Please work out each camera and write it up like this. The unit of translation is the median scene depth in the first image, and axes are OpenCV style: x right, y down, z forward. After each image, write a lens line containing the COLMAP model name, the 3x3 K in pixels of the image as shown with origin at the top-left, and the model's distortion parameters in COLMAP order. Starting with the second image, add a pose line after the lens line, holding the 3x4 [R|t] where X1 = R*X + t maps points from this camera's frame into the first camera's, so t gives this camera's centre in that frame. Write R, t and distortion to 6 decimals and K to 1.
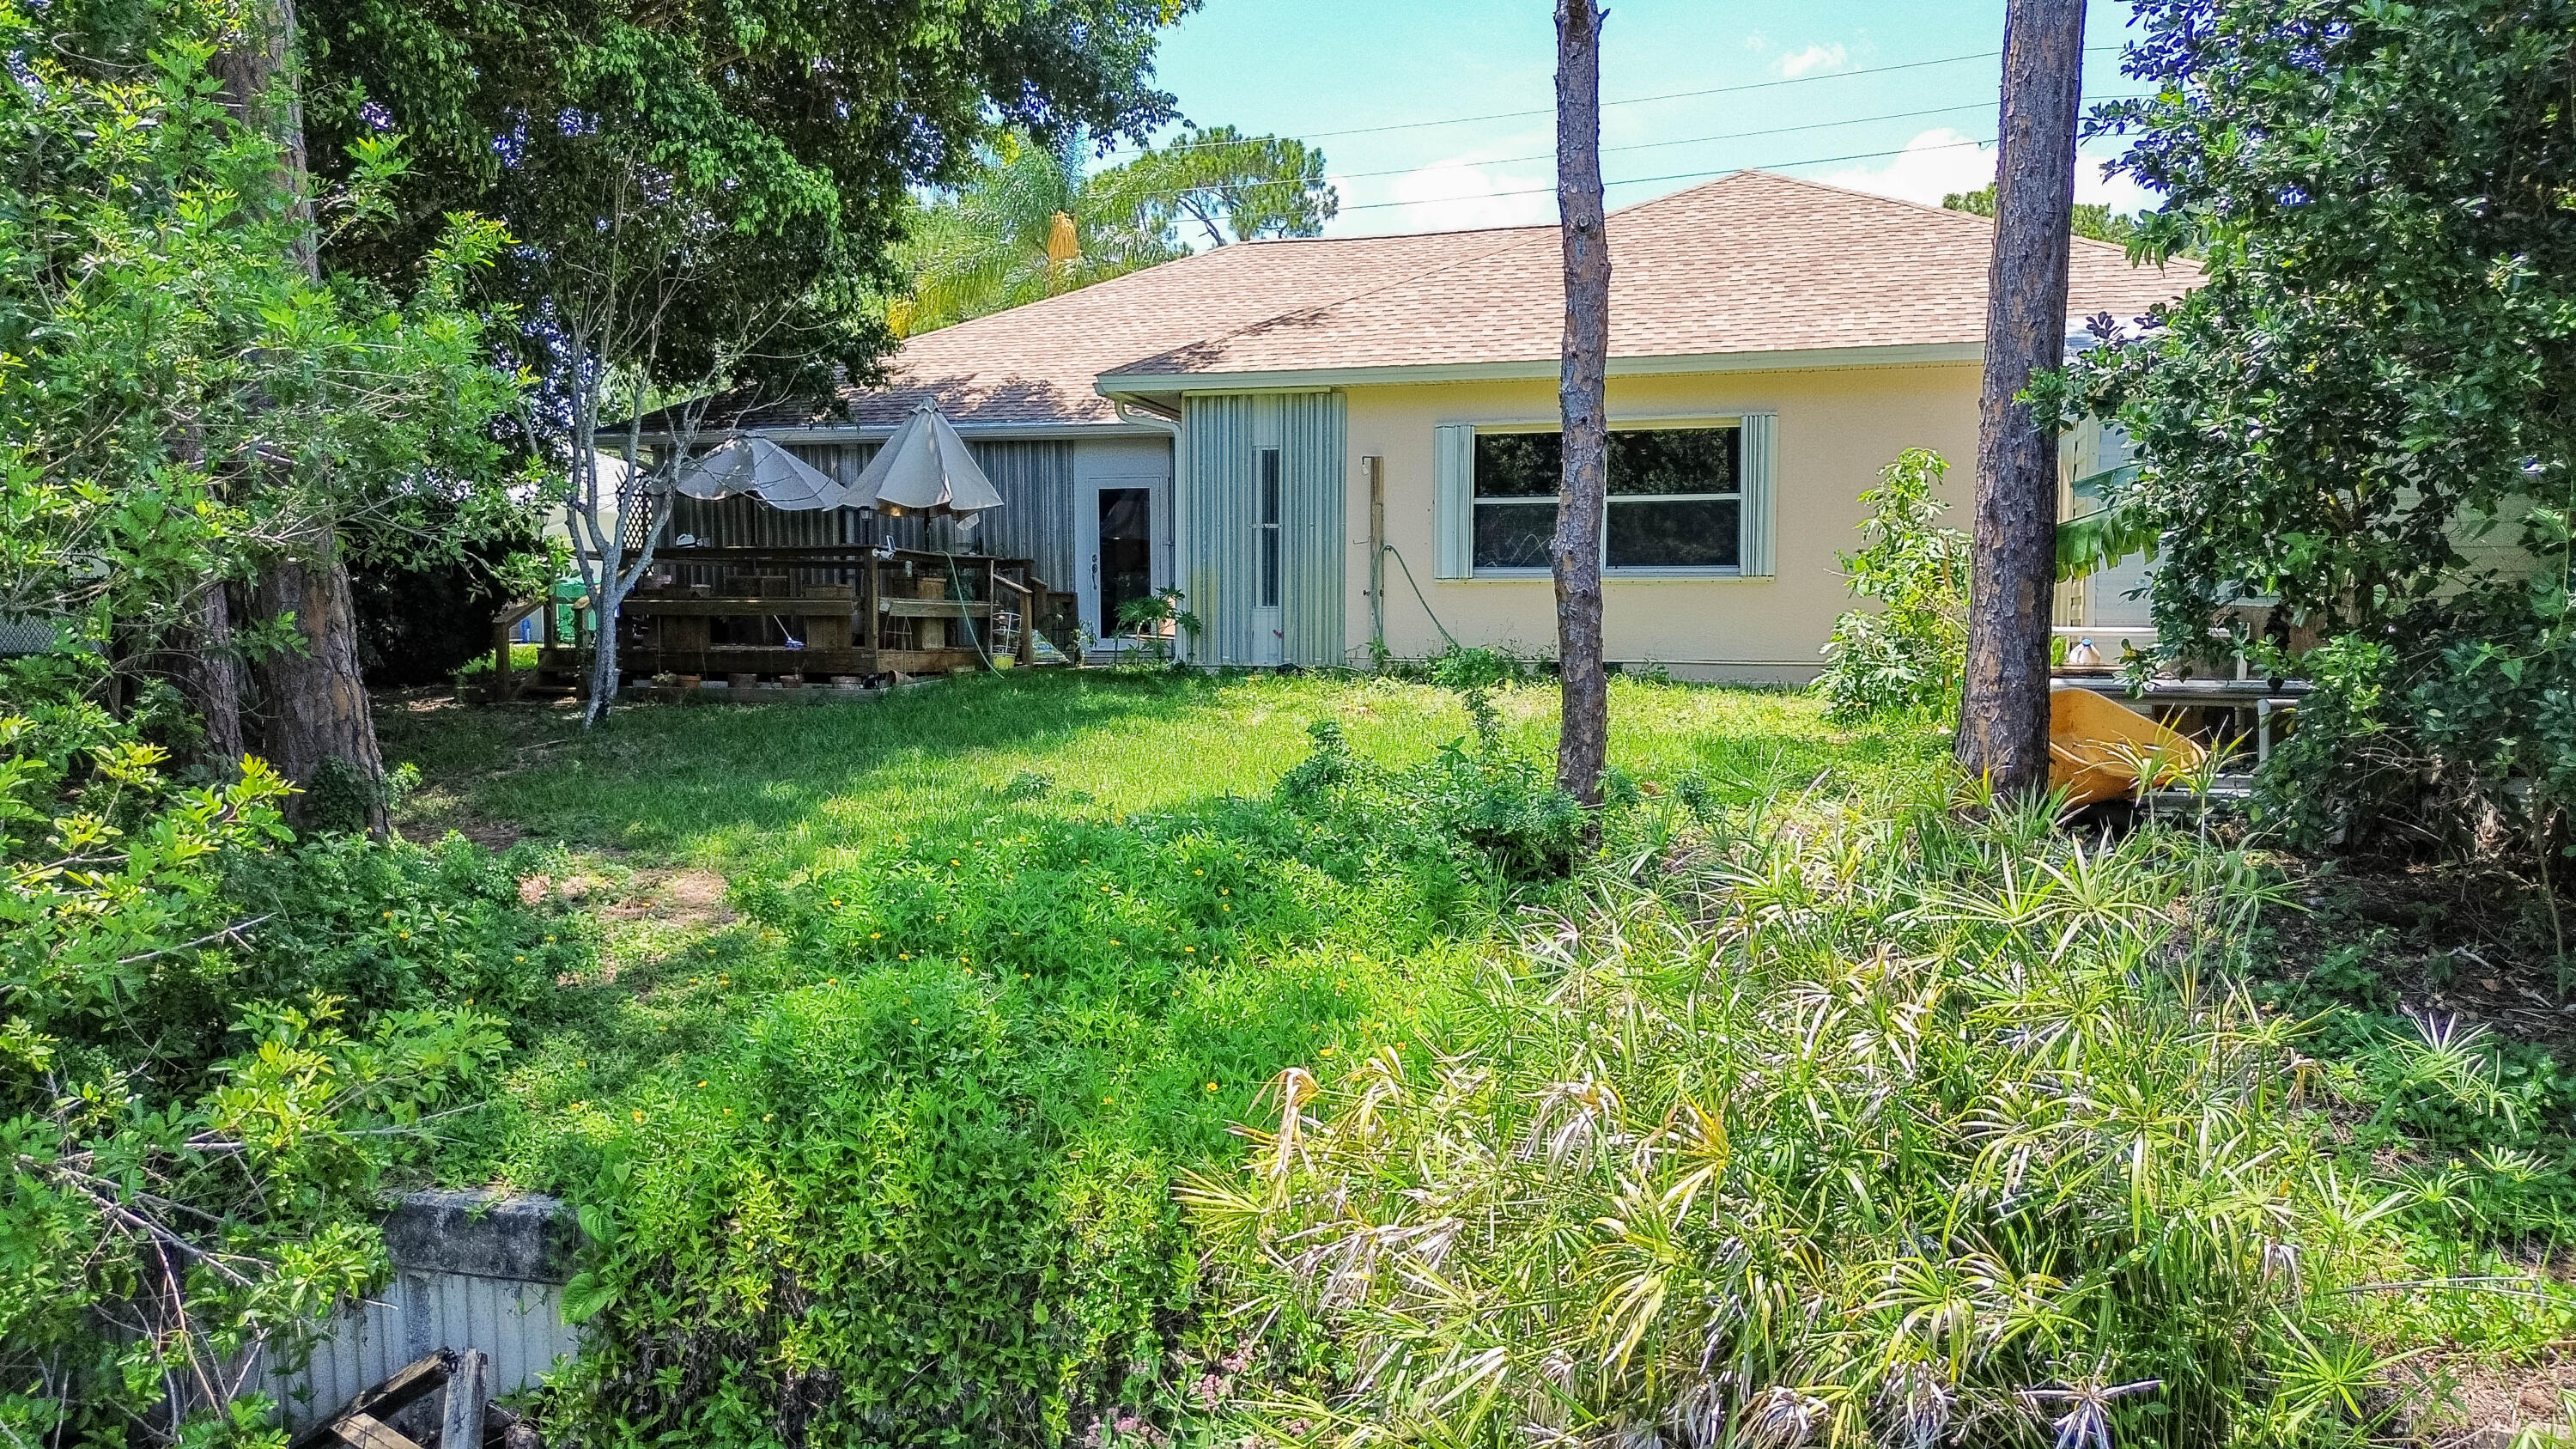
lens RADIAL K [[1803.4, 0, 1277.8], [0, 1803.4, 724.6], [0, 0, 1]] dist [0.062135, -0.059939]
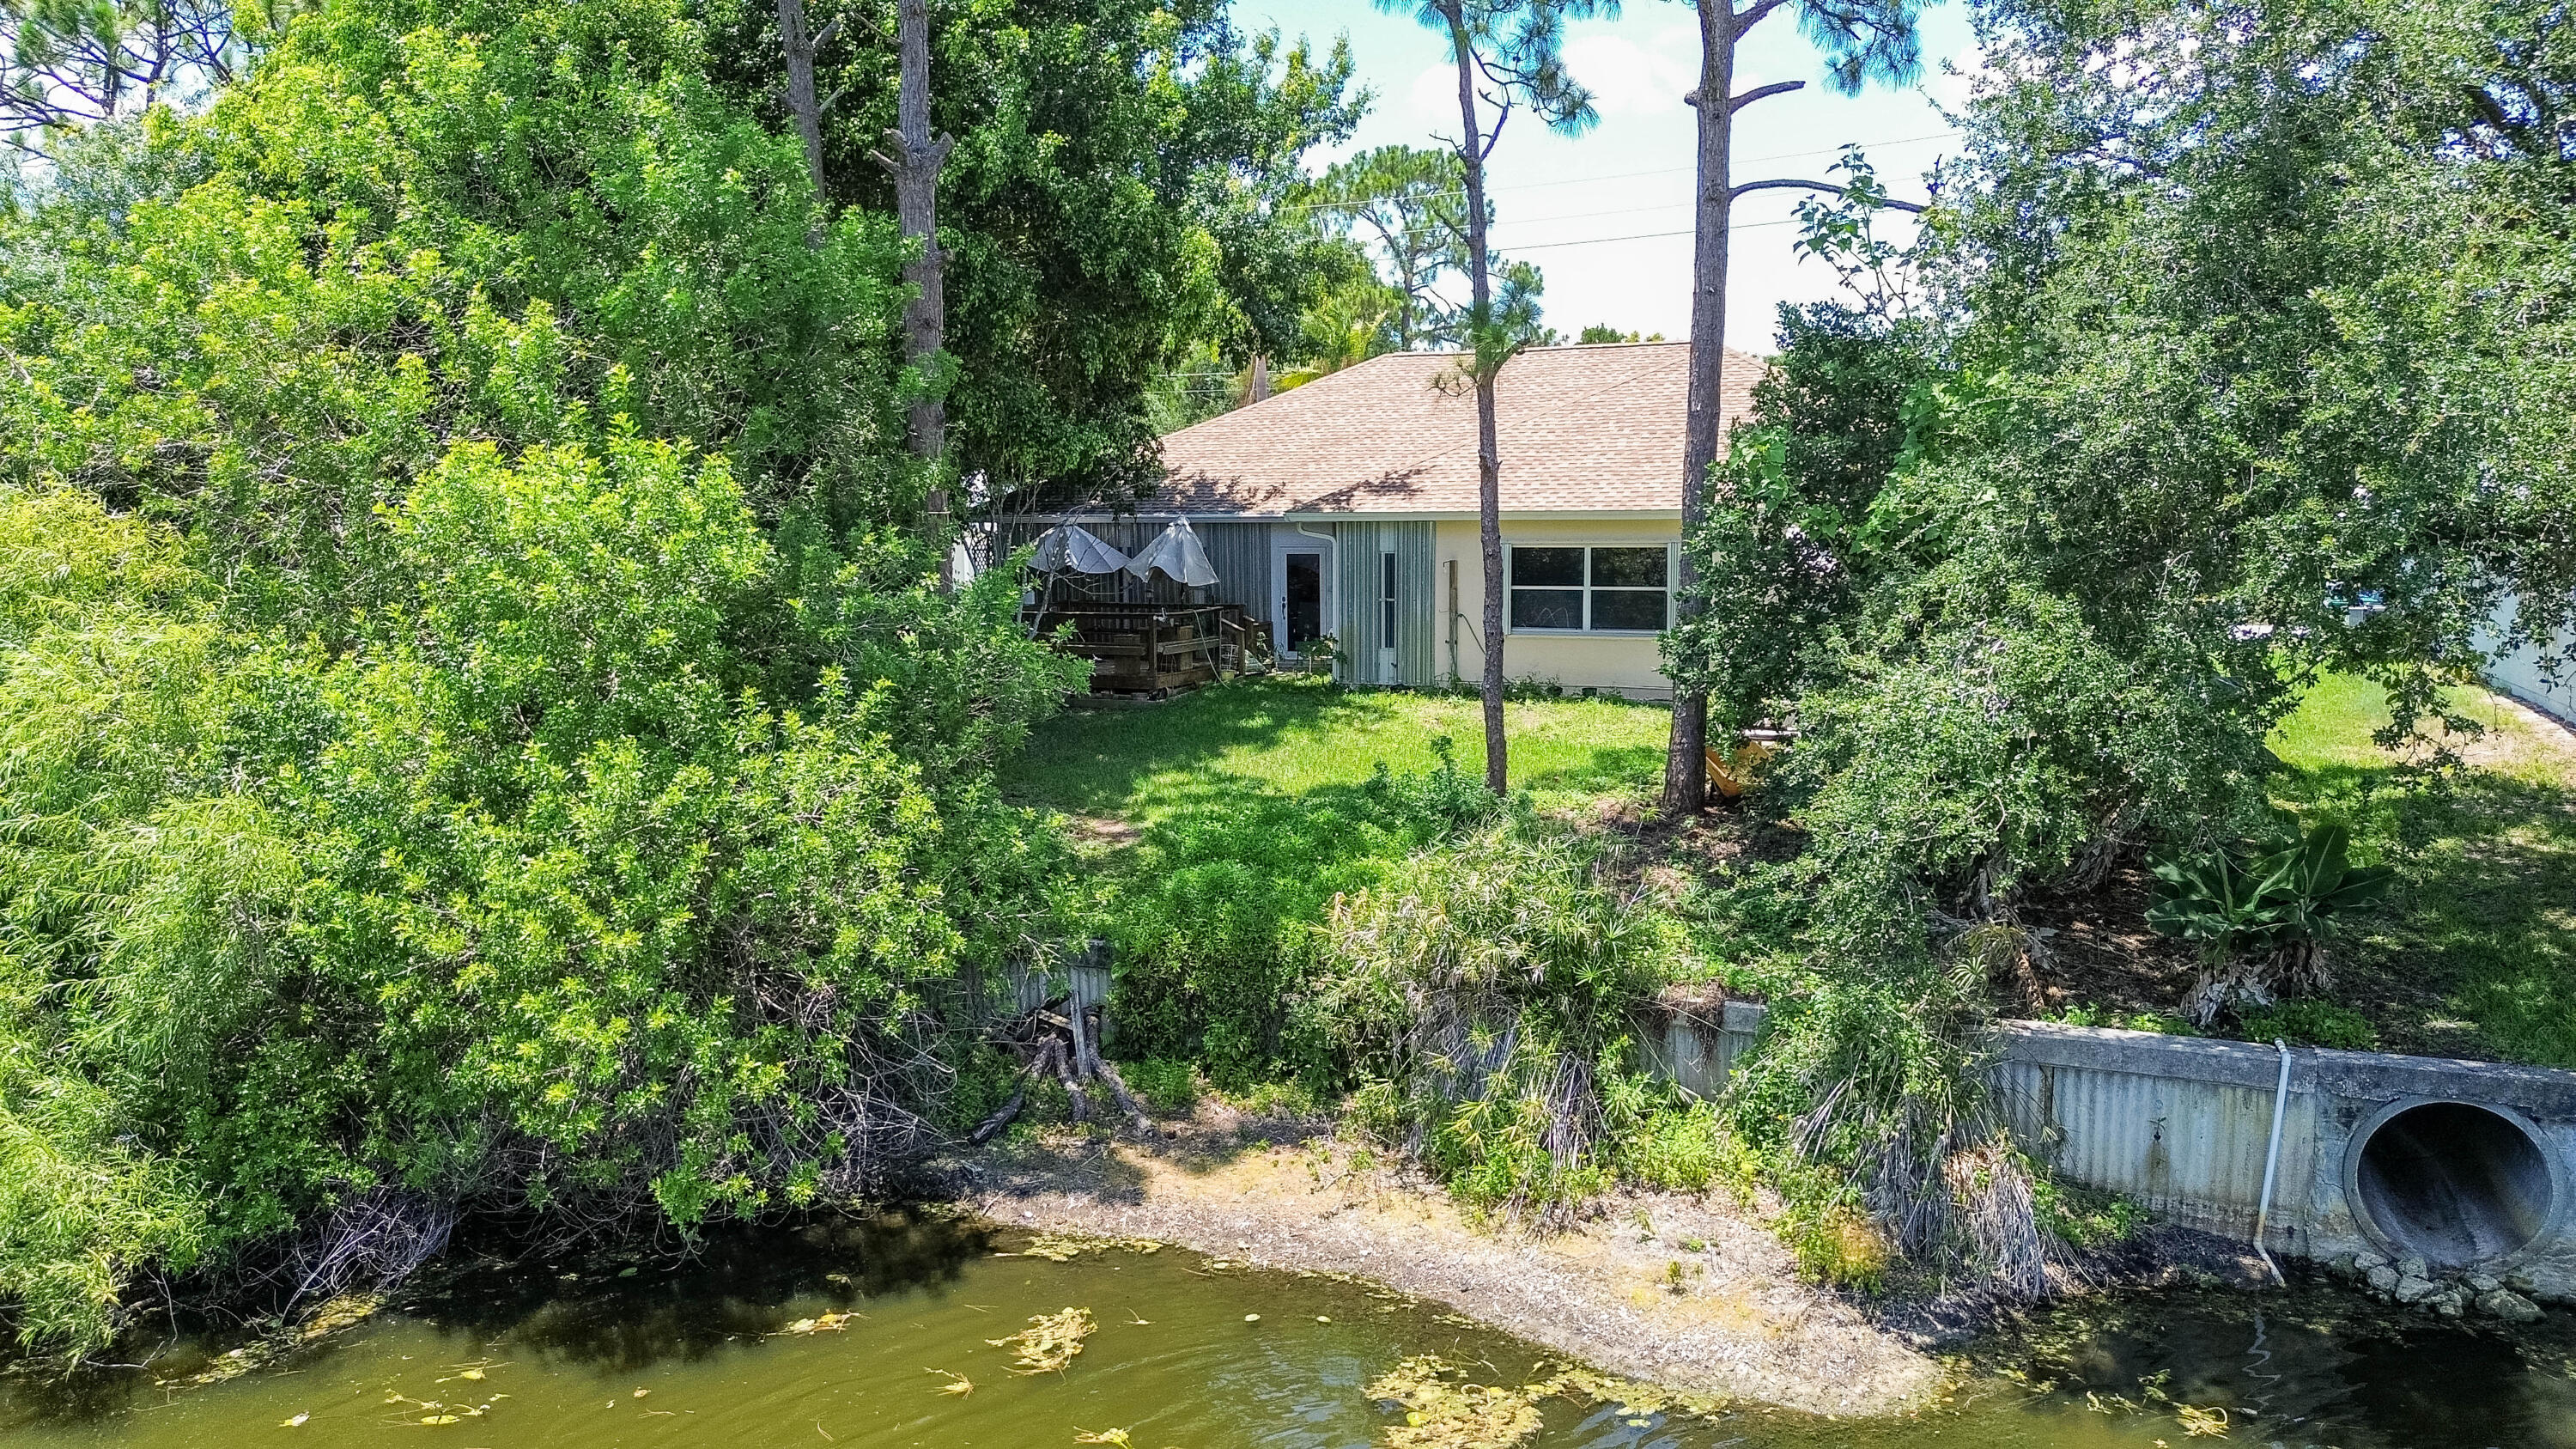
lens RADIAL K [[1803.4, 0, 1277.8], [0, 1803.4, 724.6], [0, 0, 1]] dist [0.062135, -0.059939]
pose [[0.994548, 0.003937, -0.104205, 0.066483], [0.001857, 0.998460, 0.055445, -0.088040], [0.104263, -0.055337, 0.993009, -0.657426]]
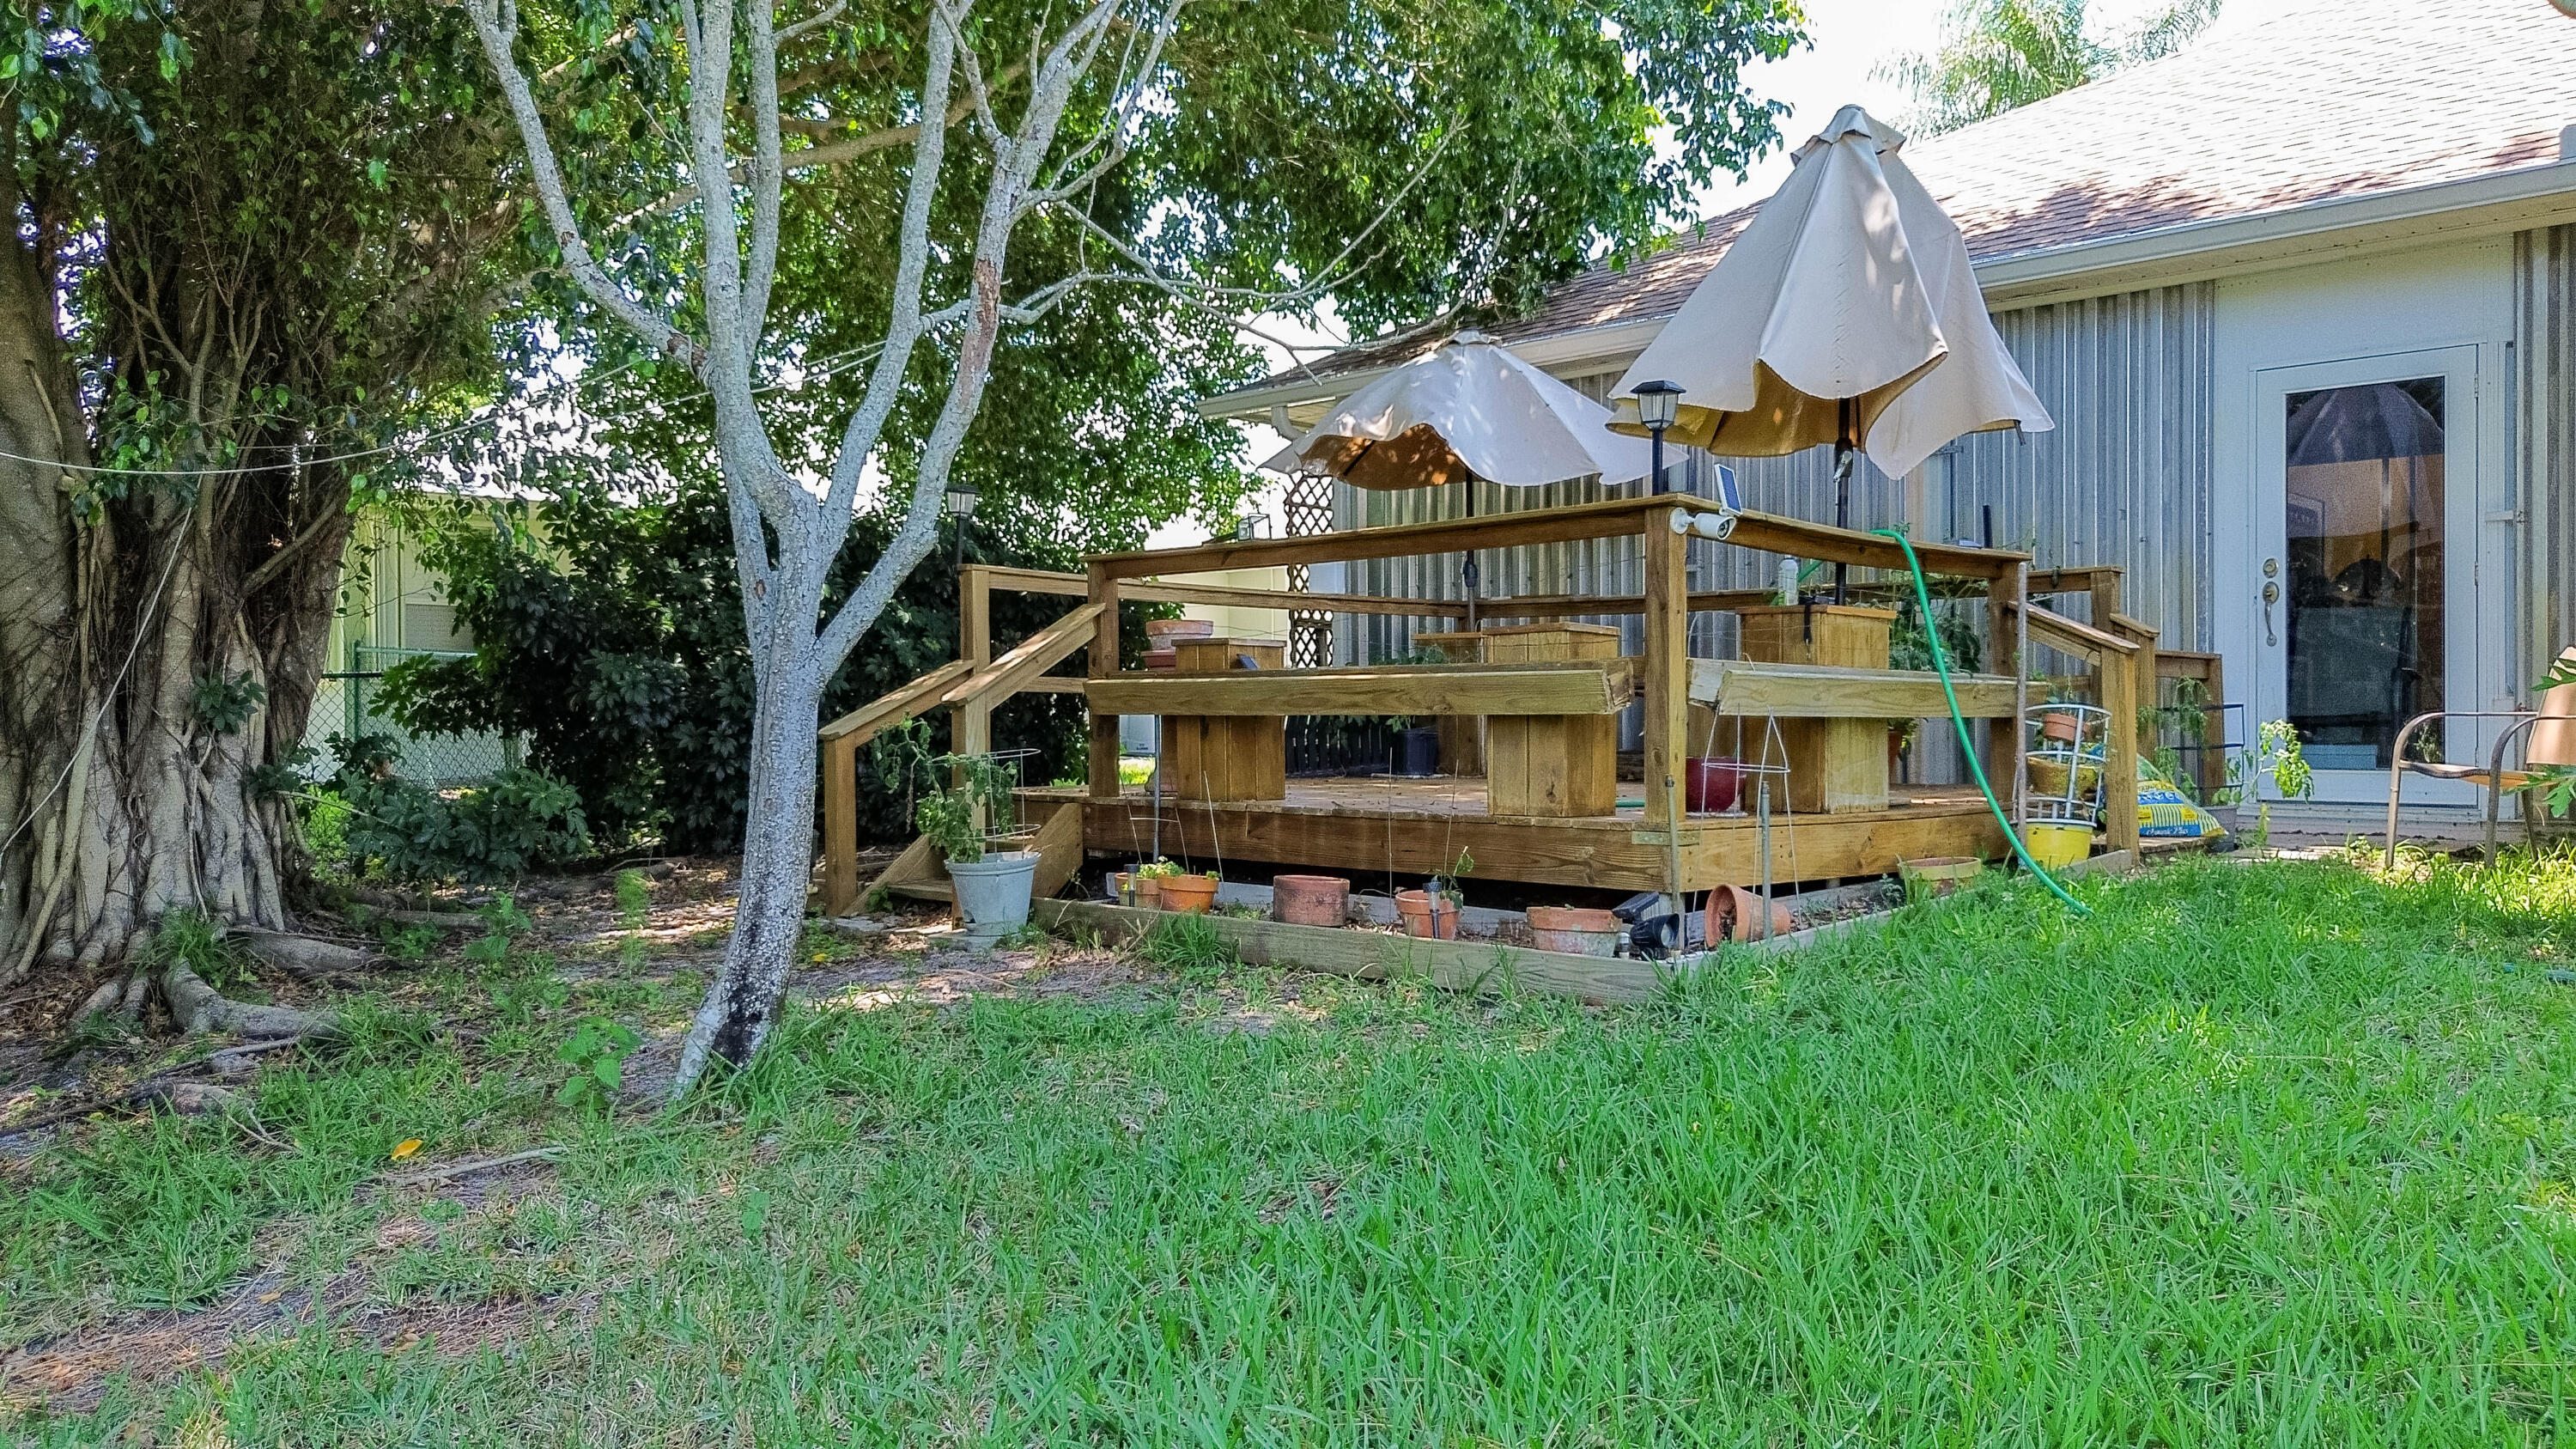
lens RADIAL K [[1803.4, 0, 1277.8], [0, 1803.4, 724.6], [0, 0, 1]] dist [0.062135, -0.059939]
pose [[0.885378, -0.001638, -0.464868, -0.135656], [-0.025073, 0.998370, -0.051273, -0.040096], [0.464194, 0.057051, 0.883894, 0.683800]]
